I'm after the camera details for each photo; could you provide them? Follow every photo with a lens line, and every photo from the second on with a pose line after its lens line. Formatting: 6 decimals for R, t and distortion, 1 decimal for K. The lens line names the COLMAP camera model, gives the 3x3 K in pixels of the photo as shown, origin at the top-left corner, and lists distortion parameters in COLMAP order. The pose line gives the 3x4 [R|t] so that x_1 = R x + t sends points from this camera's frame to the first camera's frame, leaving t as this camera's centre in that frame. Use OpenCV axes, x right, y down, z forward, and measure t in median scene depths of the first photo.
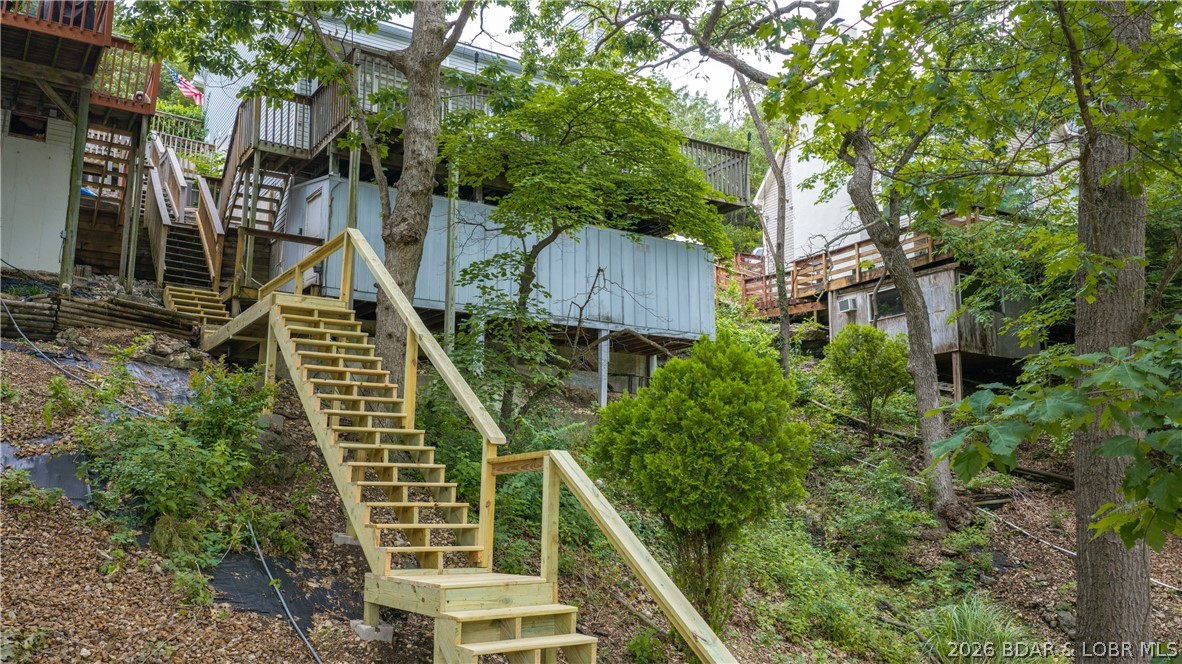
lens RADIAL K [[983.0, 0, 592.8], [0, 983.0, 329.6], [0, 0, 1]] dist [0.014980, -0.024363]
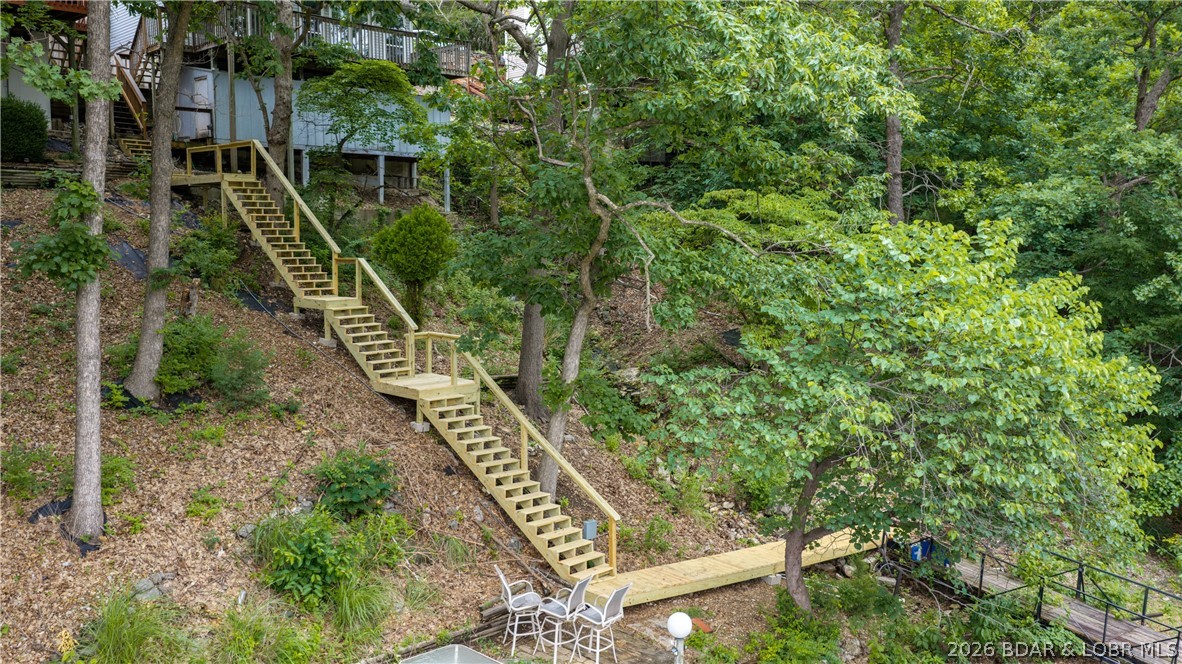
lens RADIAL K [[983.0, 0, 593.6], [0, 983.0, 333.5], [0, 0, 1]] dist [0.014980, -0.024363]
pose [[0.978107, -0.019749, 0.207165, 0.031751], [-0.038957, 0.960512, 0.275499, -0.454997], [-0.204425, -0.277538, 0.938714, -1.819966]]
